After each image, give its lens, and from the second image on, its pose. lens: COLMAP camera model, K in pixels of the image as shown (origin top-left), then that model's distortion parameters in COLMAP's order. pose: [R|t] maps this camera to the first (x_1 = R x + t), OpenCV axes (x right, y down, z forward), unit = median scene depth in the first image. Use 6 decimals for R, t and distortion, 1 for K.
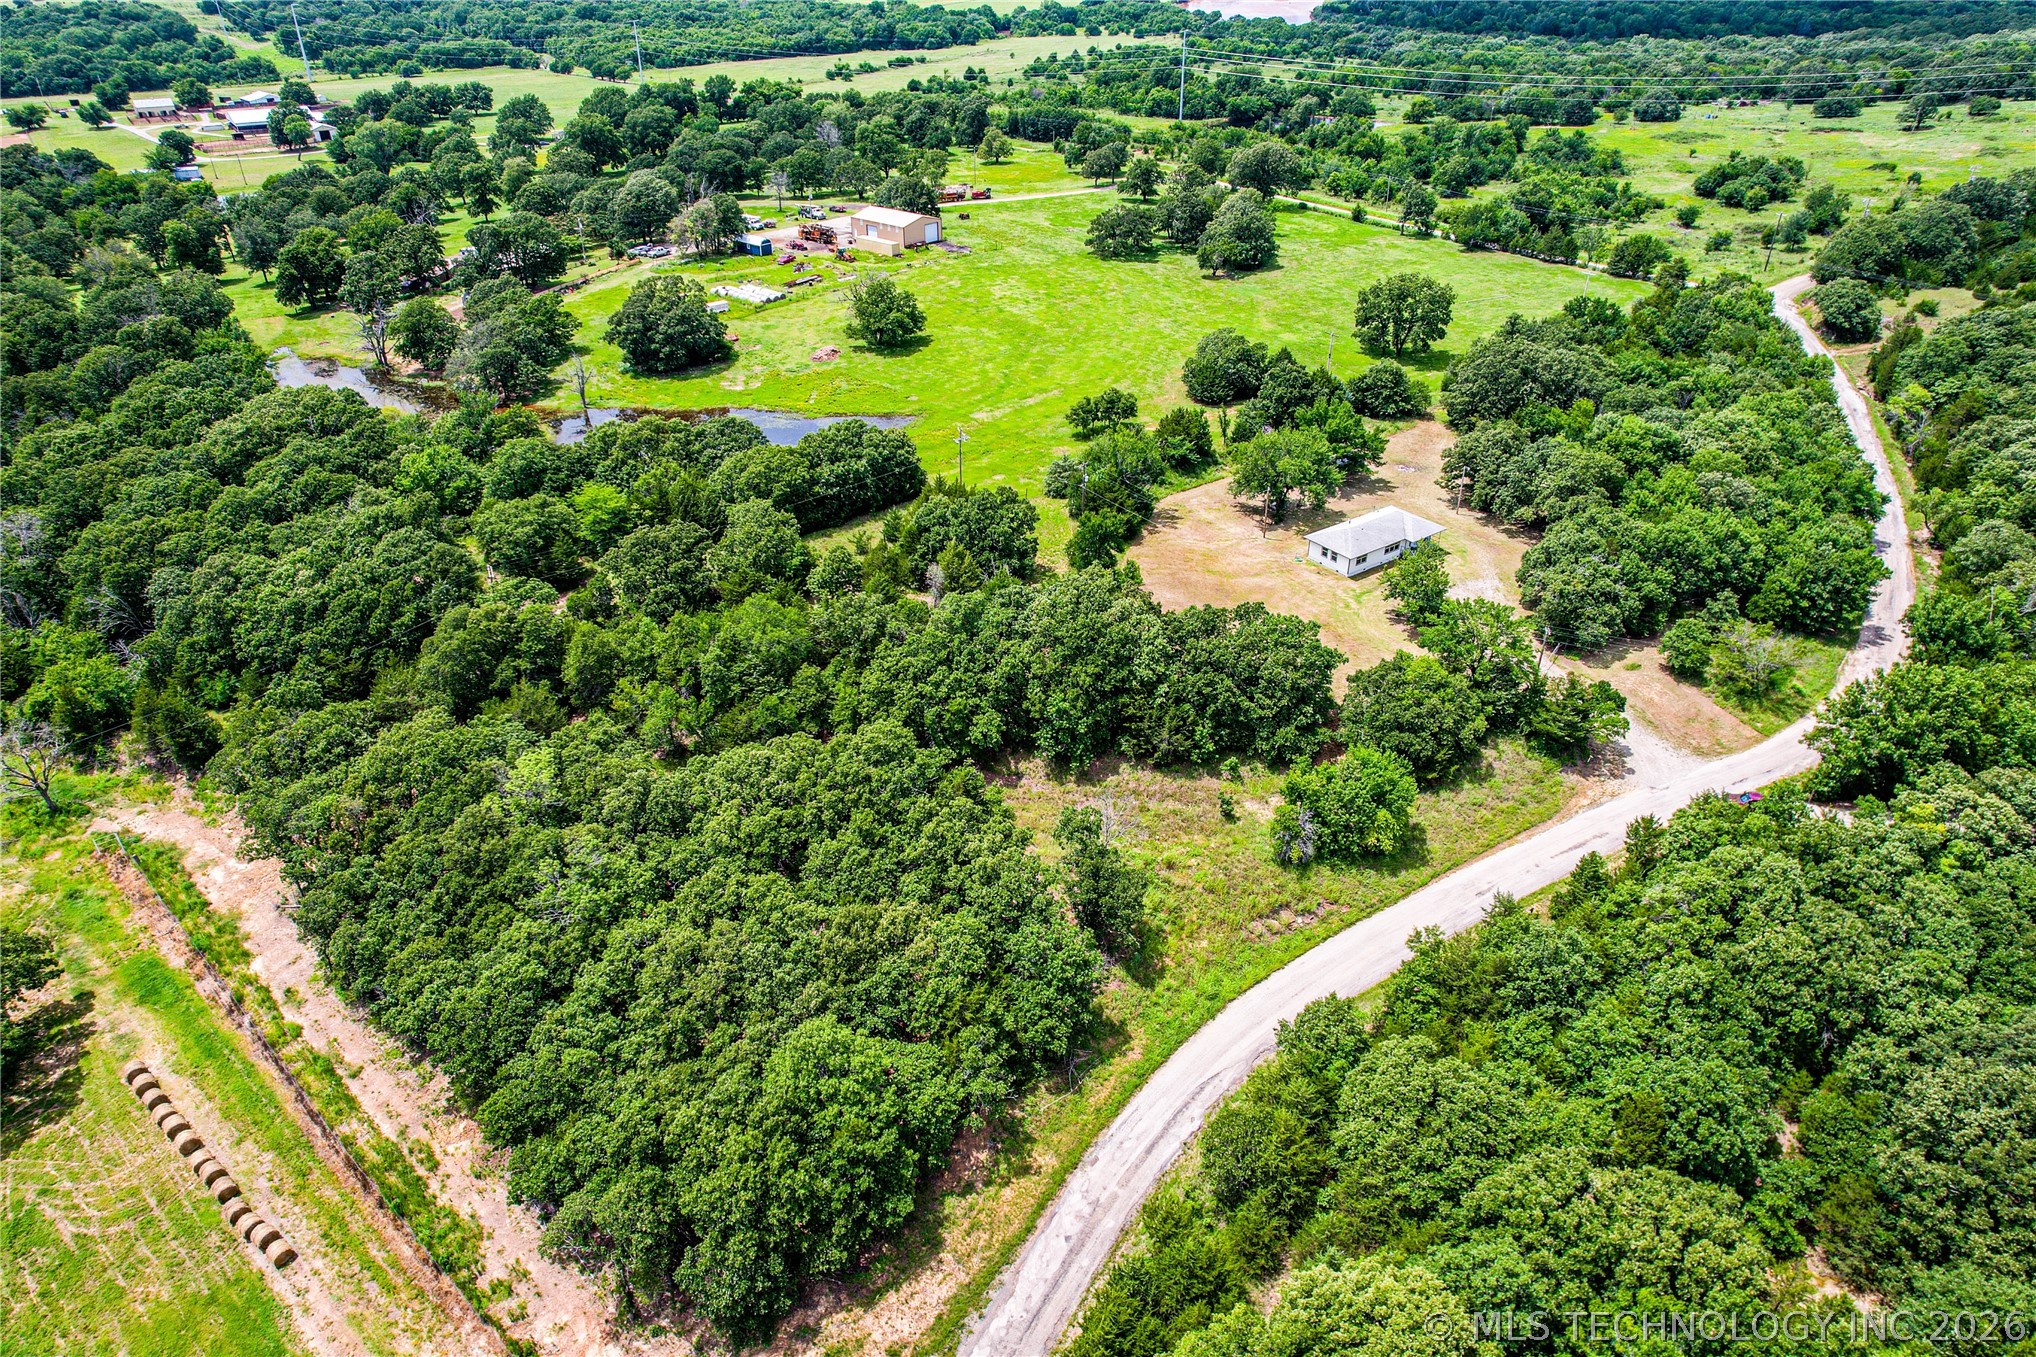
lens RADIAL K [[1269.5, 0, 1038.7], [0, 1269.5, 680.8], [0, 0, 1]] dist [-0.036437, 0.002663]
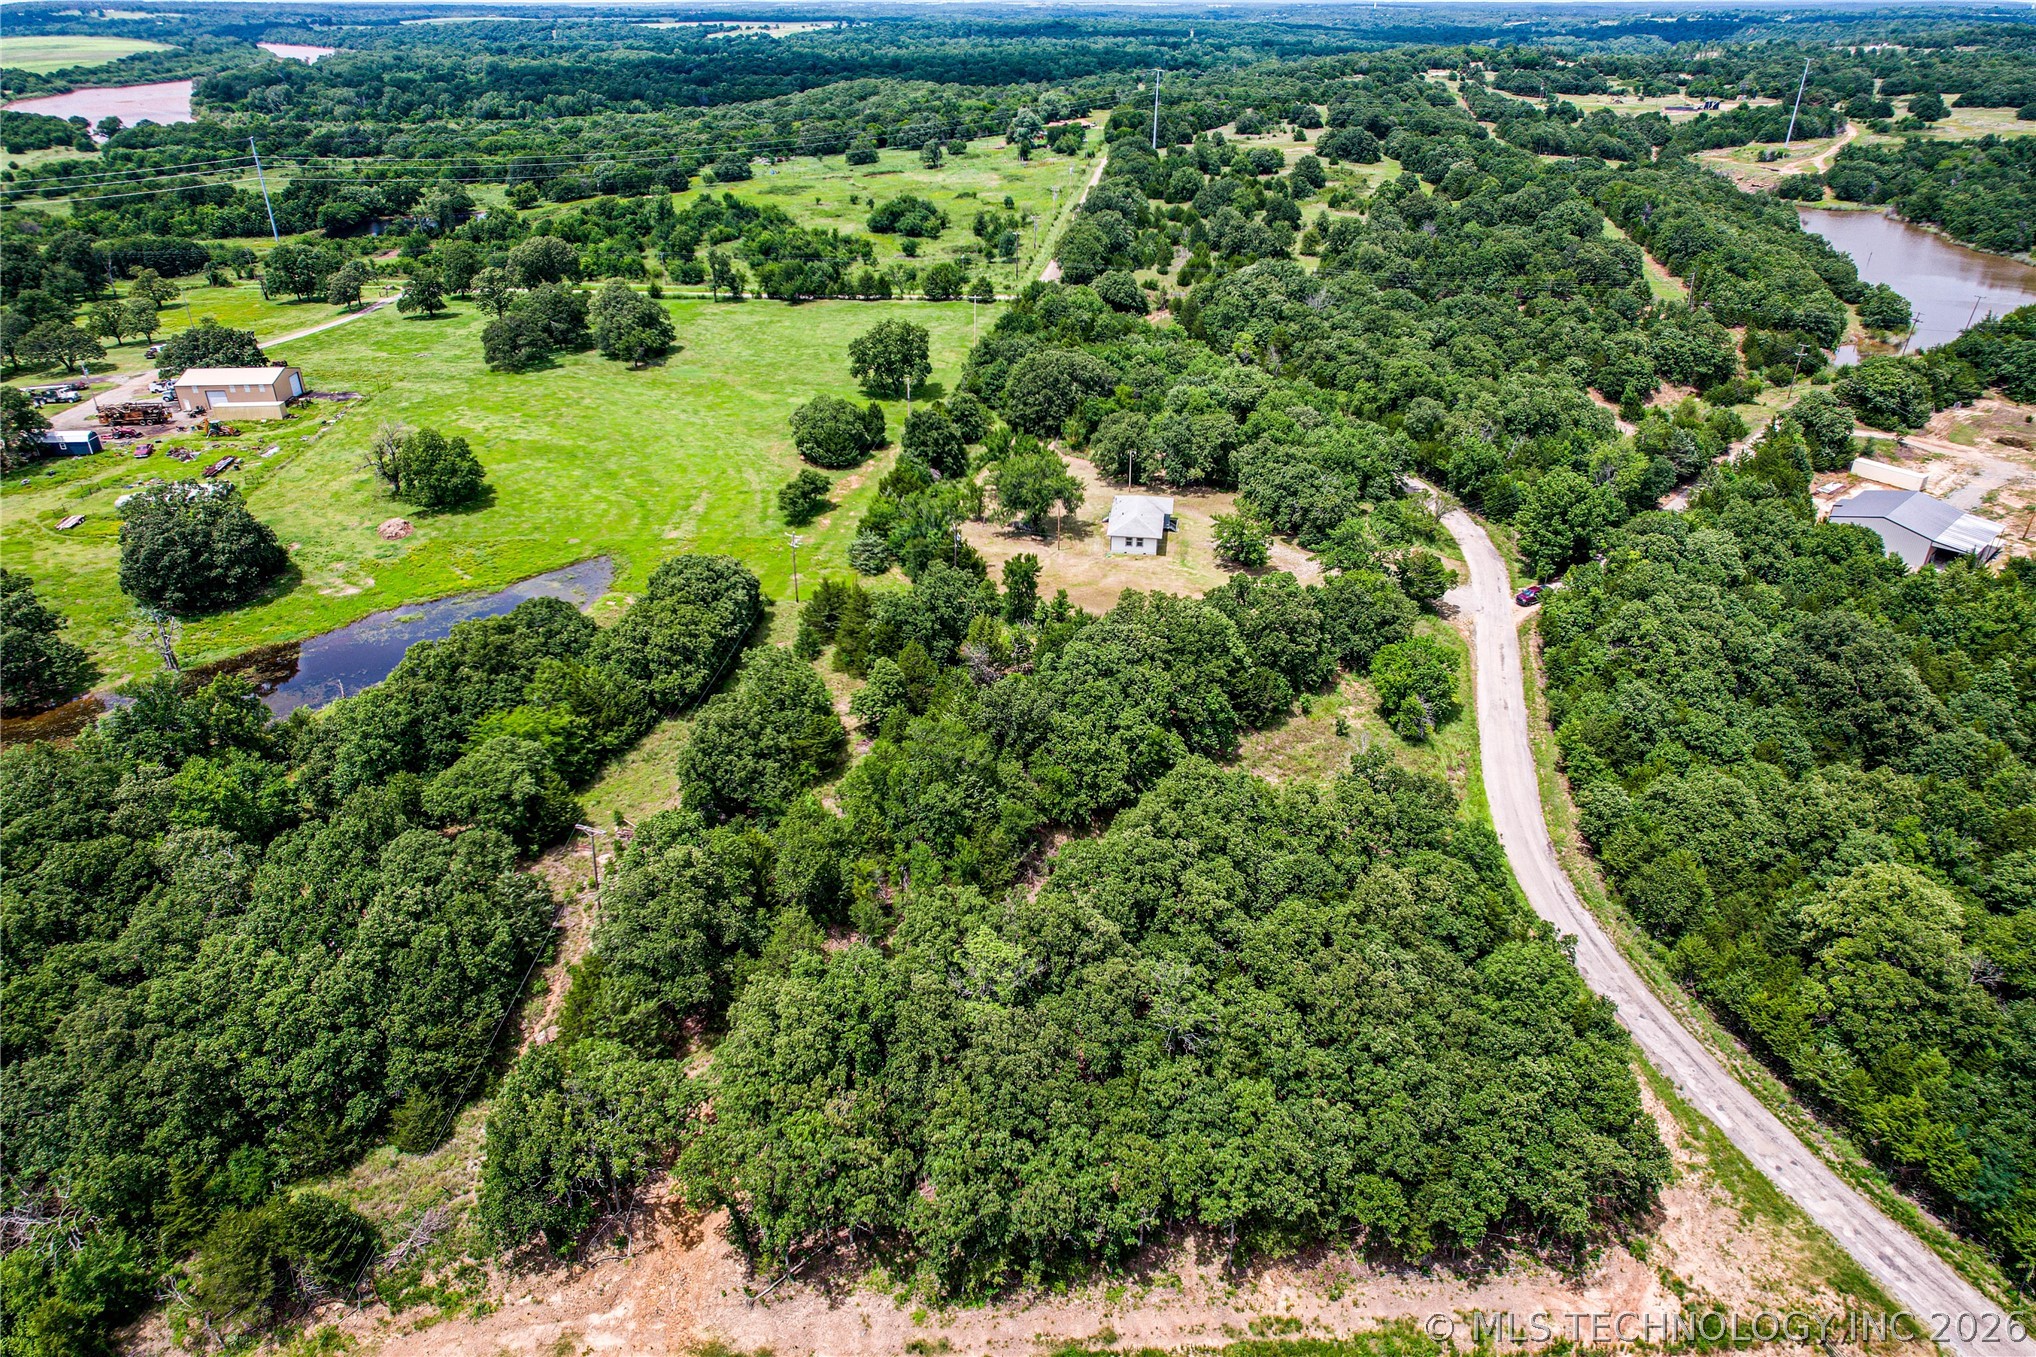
lens RADIAL K [[1269.5, 0, 1038.7], [0, 1269.5, 680.8], [0, 0, 1]] dist [-0.036437, 0.002663]
pose [[0.674927, -0.337061, 0.656401, -0.542499], [0.371245, 0.923896, 0.092697, -0.104549], [-0.637692, 0.181122, 0.748695, 0.178173]]
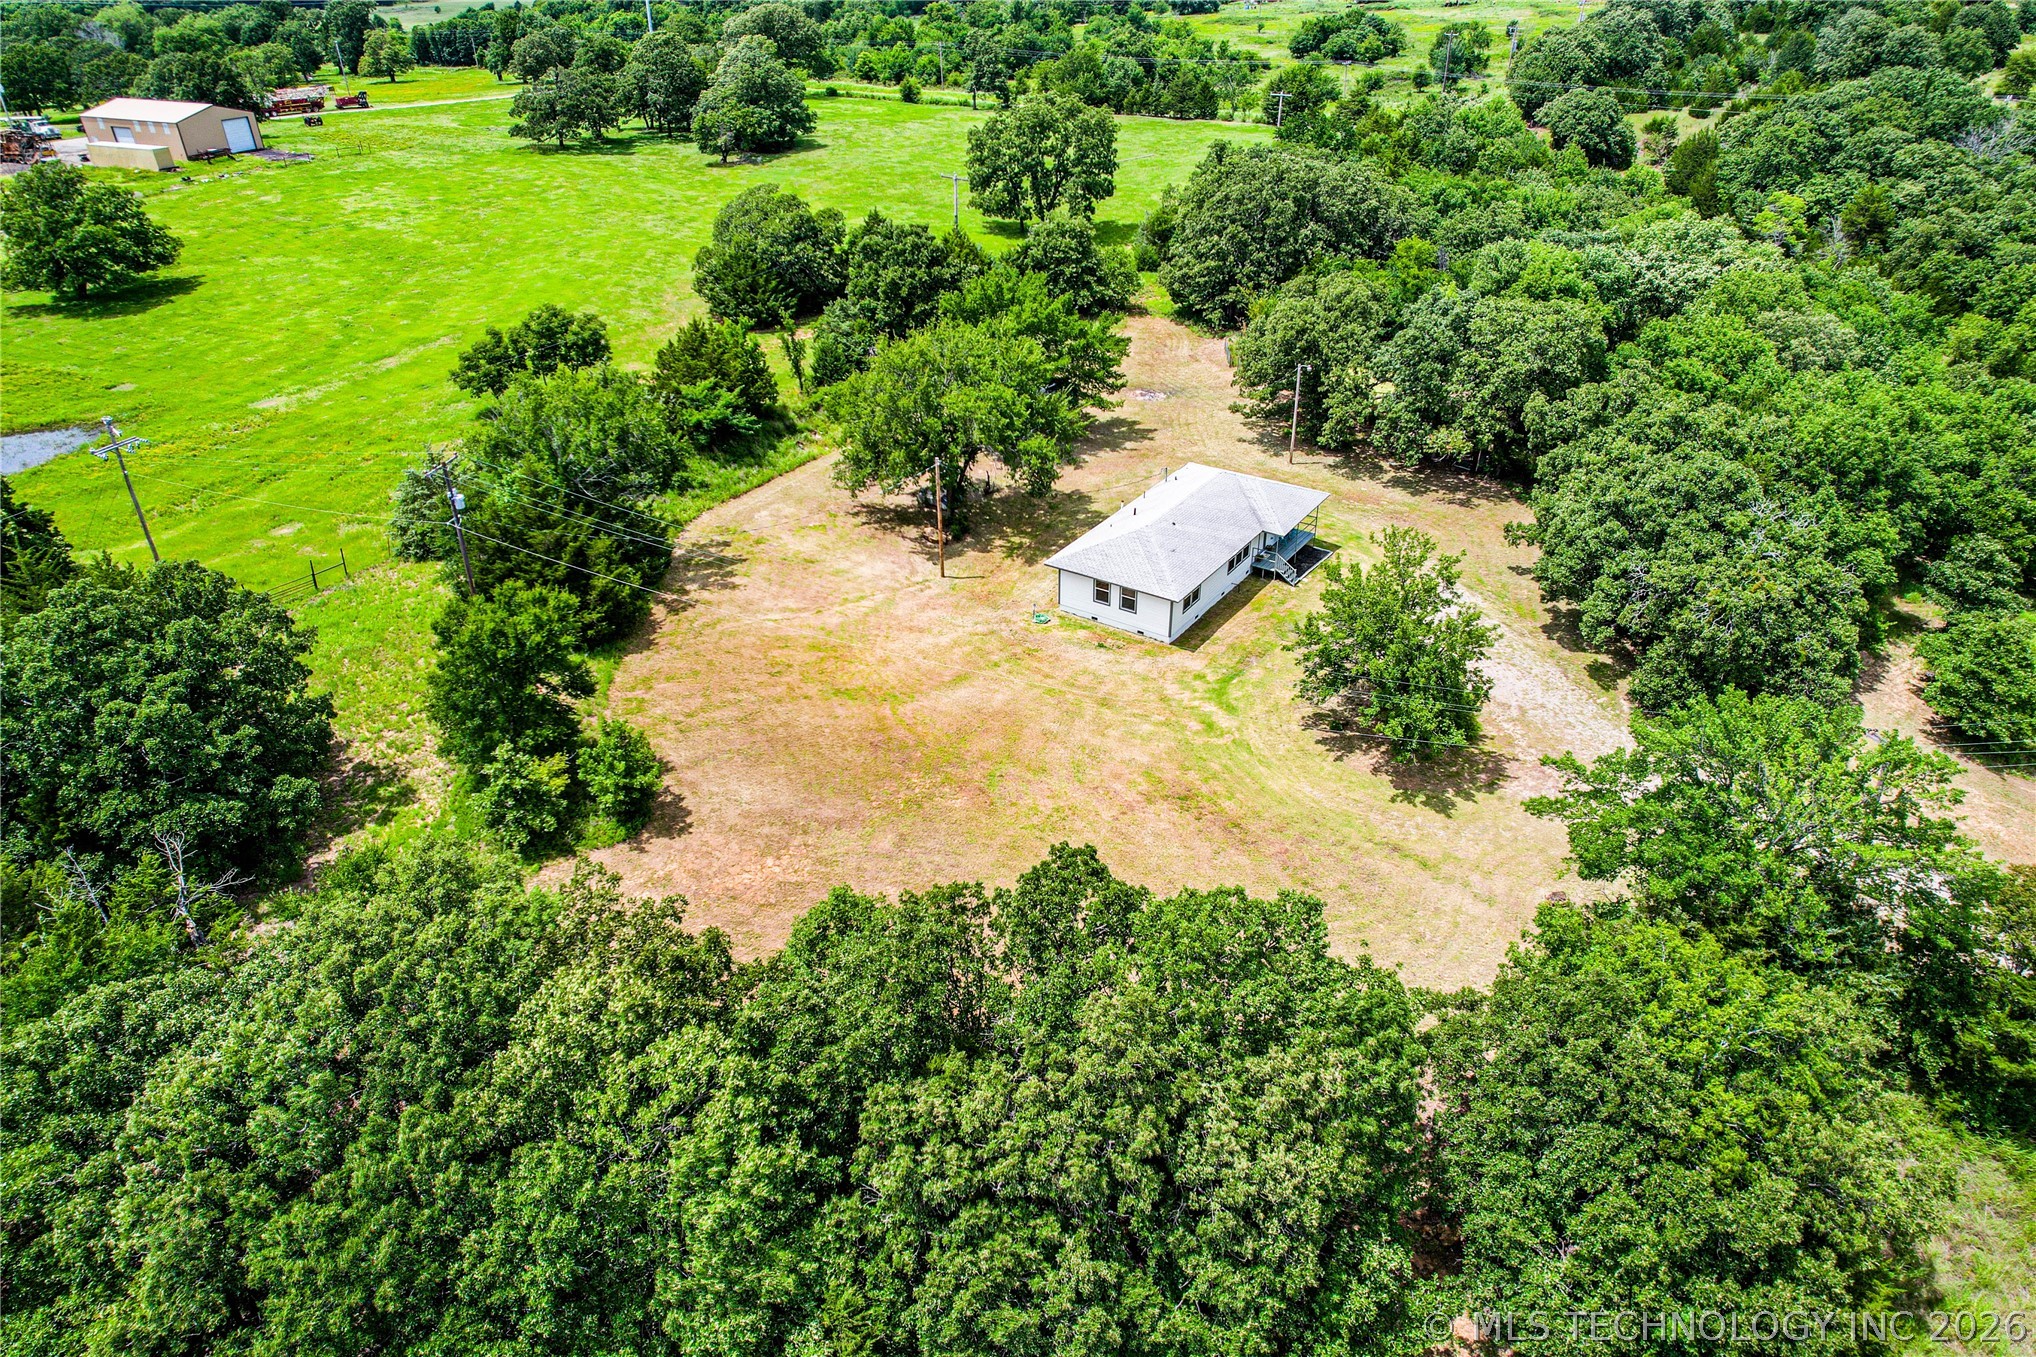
lens RADIAL K [[1269.5, 0, 1038.7], [0, 1269.5, 680.8], [0, 0, 1]] dist [-0.036437, 0.002663]
pose [[0.933116, -0.187735, 0.306676, 0.062414], [0.186963, 0.981840, 0.032175, -0.077367], [-0.307147, 0.027315, 0.951270, 0.522489]]
